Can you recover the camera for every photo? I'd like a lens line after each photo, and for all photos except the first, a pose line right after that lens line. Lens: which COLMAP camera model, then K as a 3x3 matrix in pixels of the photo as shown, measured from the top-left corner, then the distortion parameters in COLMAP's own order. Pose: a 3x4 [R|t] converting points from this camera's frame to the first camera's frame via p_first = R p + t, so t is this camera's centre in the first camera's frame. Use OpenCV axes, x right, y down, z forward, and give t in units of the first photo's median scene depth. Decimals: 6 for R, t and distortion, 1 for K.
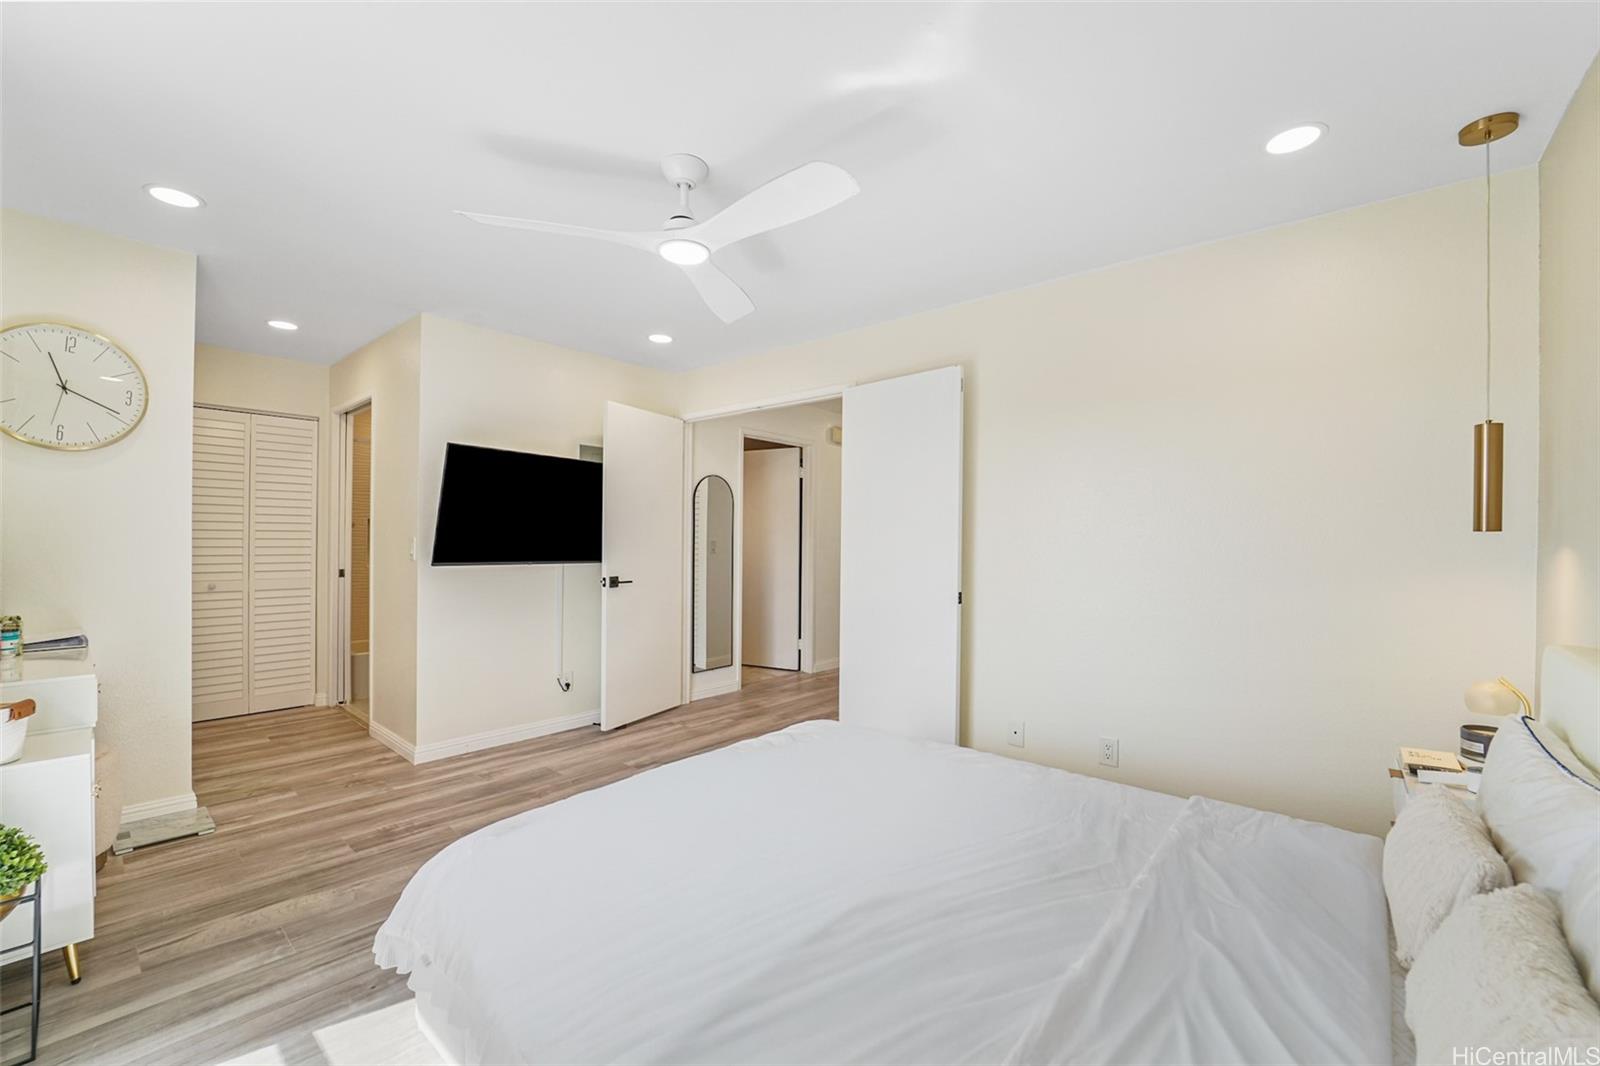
lens RADIAL K [[662.6, 0, 799.3], [0, 662.6, 527.3], [0, 0, 1]] dist [-0.020714, -0.000410]
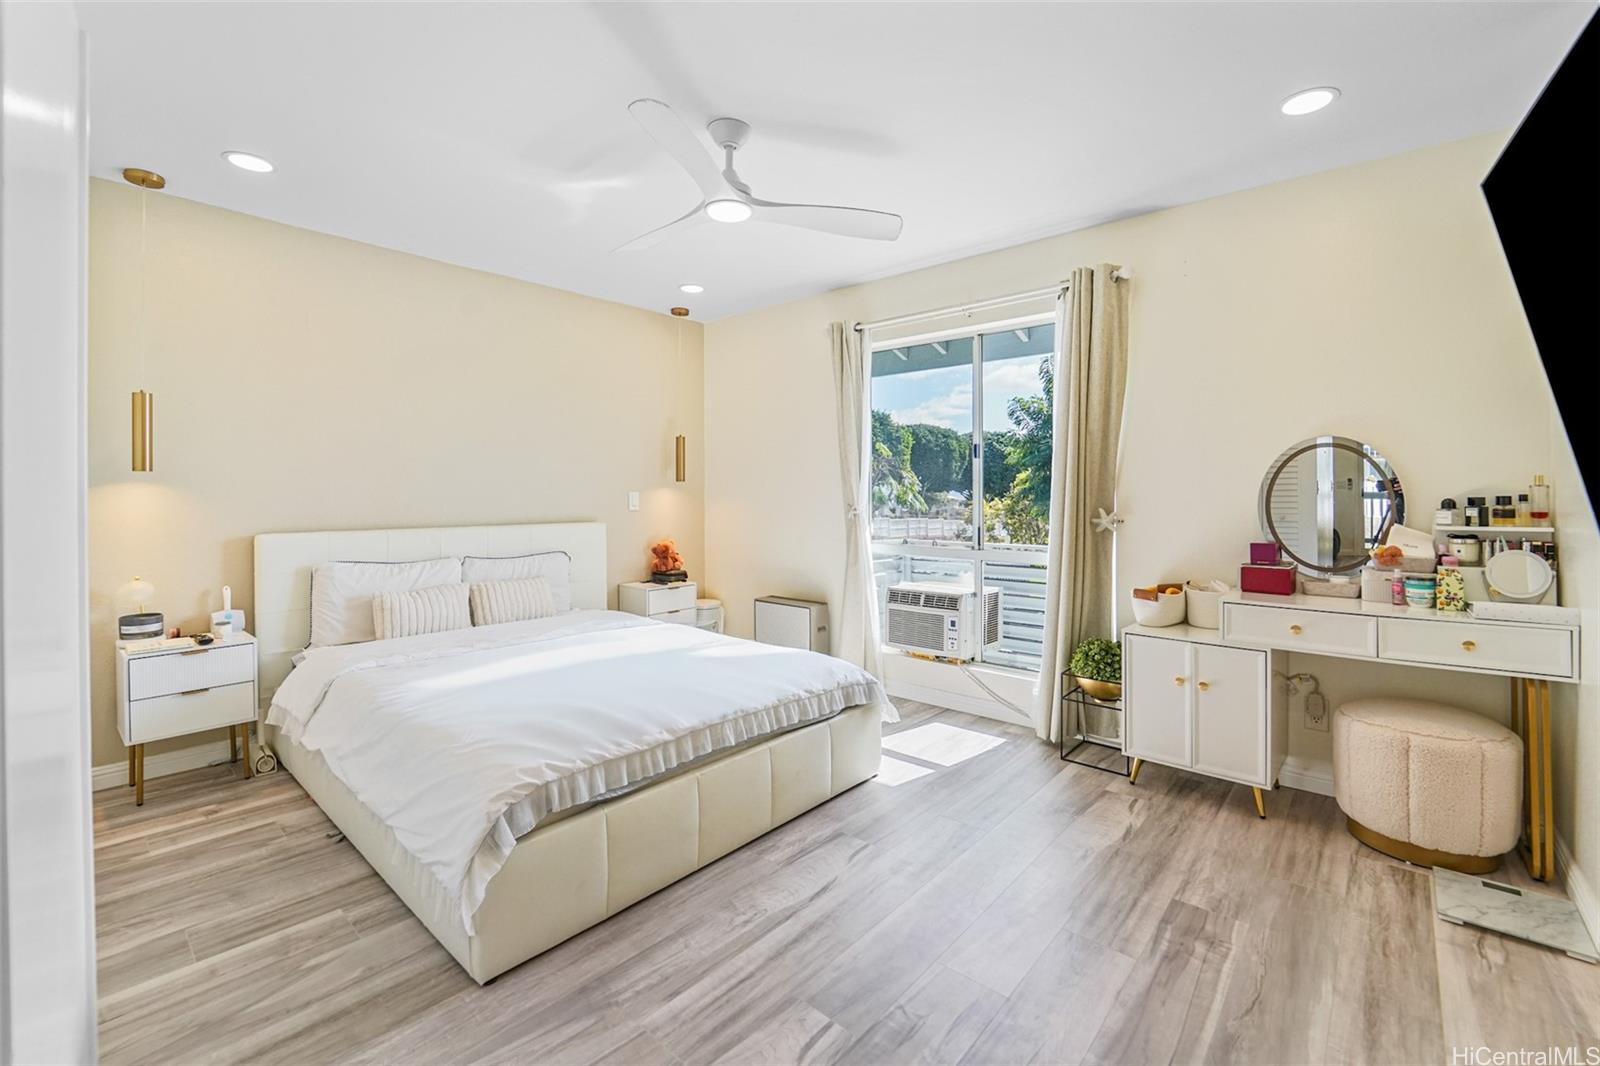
lens RADIAL K [[662.6, 0, 799.3], [0, 662.6, 527.3], [0, 0, 1]] dist [-0.020714, -0.000410]
pose [[-0.999812, -0.008390, 0.017467, -0.261199], [-0.007950, 0.999652, 0.025158, 0.057557], [-0.017672, 0.025014, -0.999531, 1.731417]]
